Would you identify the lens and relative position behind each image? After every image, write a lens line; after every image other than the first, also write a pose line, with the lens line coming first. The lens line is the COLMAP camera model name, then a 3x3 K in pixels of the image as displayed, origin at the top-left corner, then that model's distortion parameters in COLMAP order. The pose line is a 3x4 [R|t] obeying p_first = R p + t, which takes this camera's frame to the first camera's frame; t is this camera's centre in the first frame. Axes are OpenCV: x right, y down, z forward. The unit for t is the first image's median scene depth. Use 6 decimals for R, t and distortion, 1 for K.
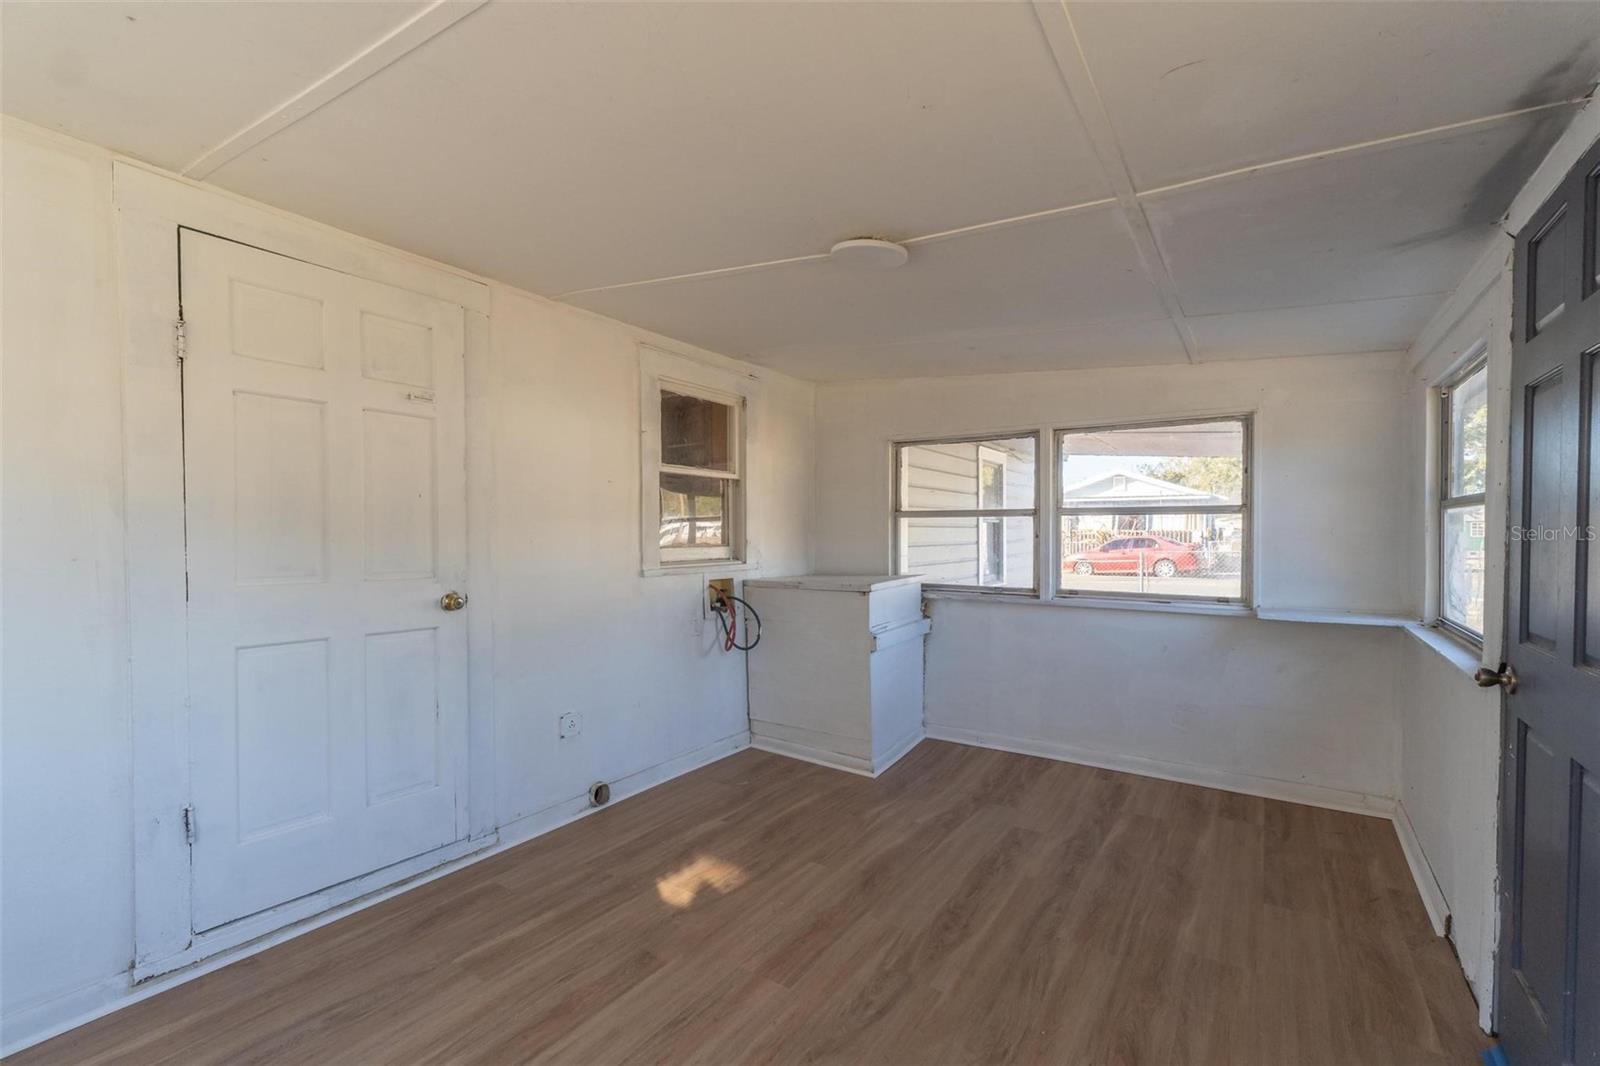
lens RADIAL K [[706.2, 0, 815.4], [0, 706.2, 539.3], [0, 0, 1]] dist [0.015149, 0.000280]
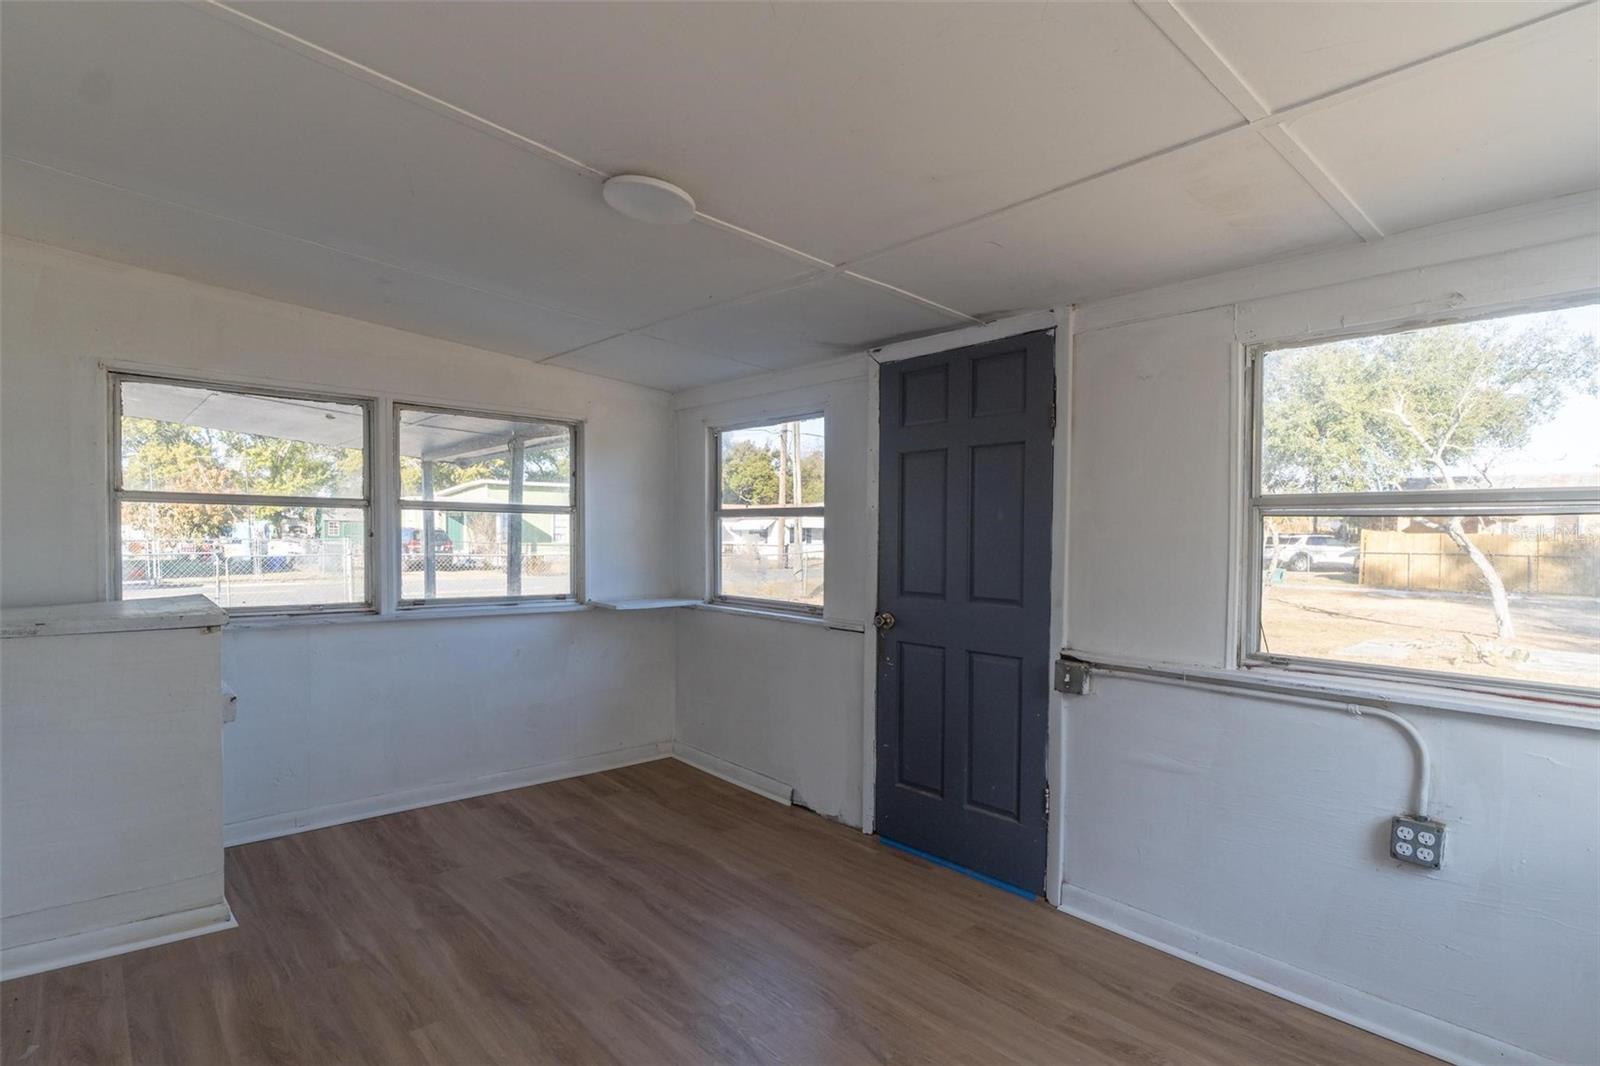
lens RADIAL K [[831.1, 0, 800.0], [0, 831.1, 533.0], [0, 0, 1]] dist [-0.001757, -0.000601]
pose [[0.242679, 0.005945, 0.970088, -0.558524], [-0.000874, 0.999982, -0.005910, -0.001275], [-0.970106, 0.000587, 0.242680, 0.389946]]
